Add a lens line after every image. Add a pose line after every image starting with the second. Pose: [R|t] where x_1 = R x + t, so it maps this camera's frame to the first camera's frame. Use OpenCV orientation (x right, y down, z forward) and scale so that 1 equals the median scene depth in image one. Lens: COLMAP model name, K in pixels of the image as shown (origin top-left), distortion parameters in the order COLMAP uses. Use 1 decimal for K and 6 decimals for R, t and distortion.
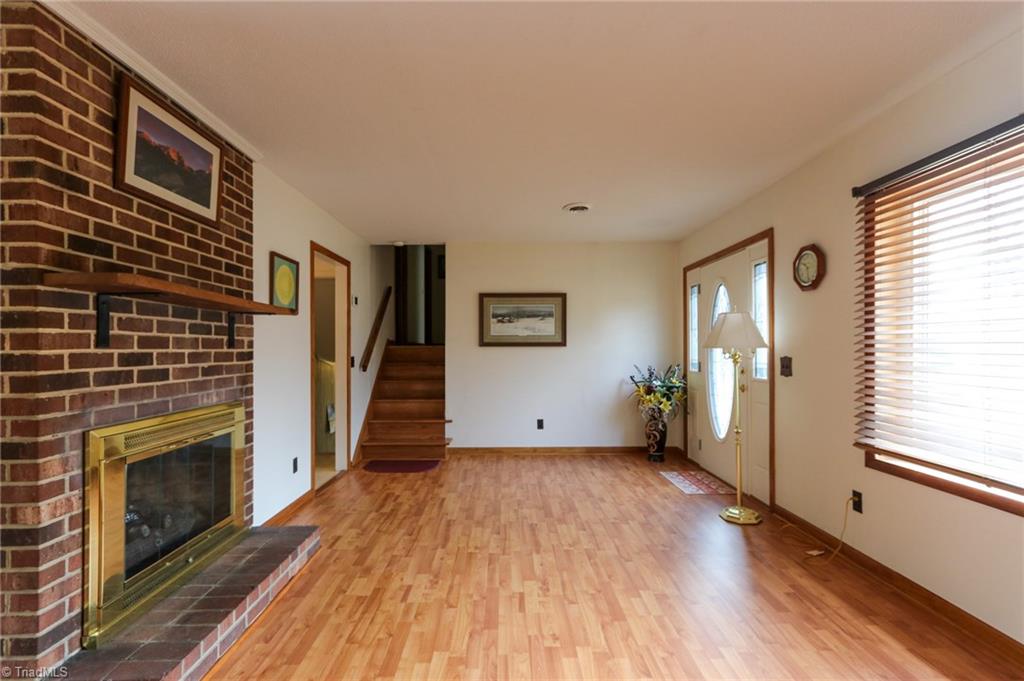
lens RADIAL K [[470.2, 0, 501.5], [0, 470.2, 350.4], [0, 0, 1]] dist [-0.000893, 0.000104]
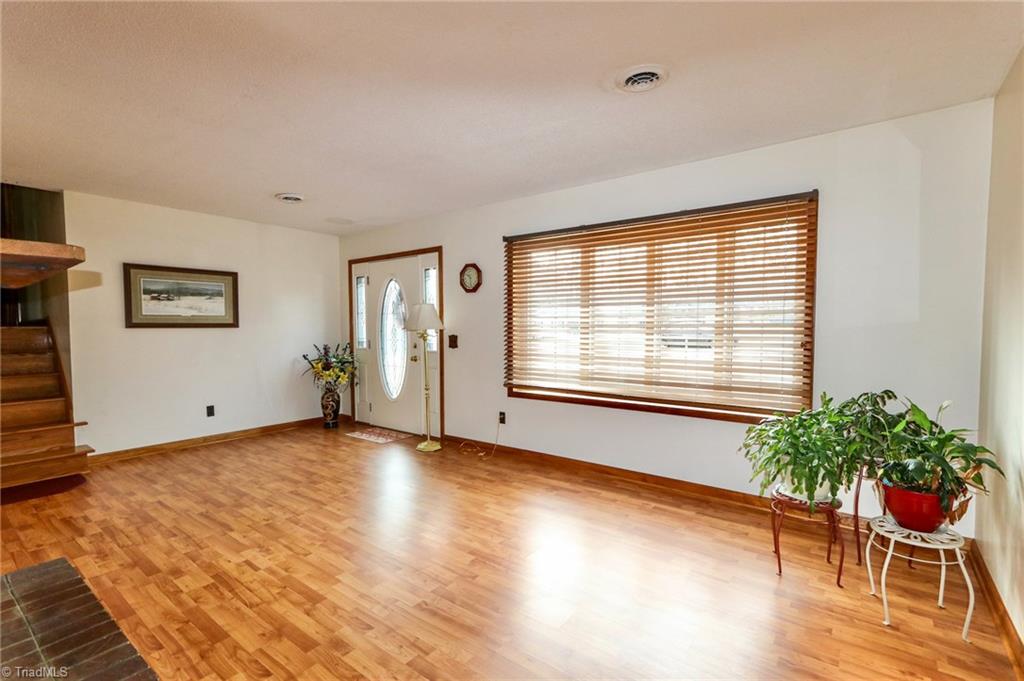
lens RADIAL K [[475.3, 0, 510.4], [0, 475.3, 350.2], [0, 0, 1]] dist [0.004361, 0.000708]
pose [[0.606491, -0.038925, 0.794137, -0.633694], [0.004805, 0.998962, 0.045294, -0.008034], [-0.795076, -0.023655, 0.606048, -0.087111]]
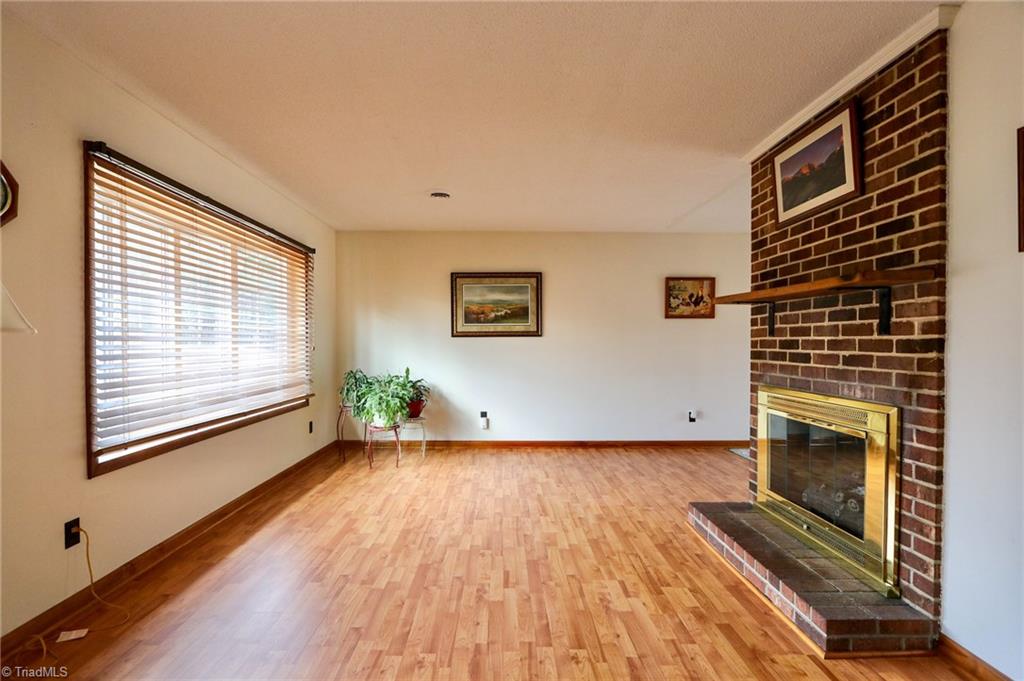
lens RADIAL K [[470.2, 0, 501.5], [0, 470.2, 350.4], [0, 0, 1]] dist [-0.000893, 0.000104]
pose [[-0.999979, 0.001376, -0.006322, 0.053801], [0.001228, 0.999728, 0.023282, 0.002663], [0.006352, 0.023274, -0.999709, 1.829996]]
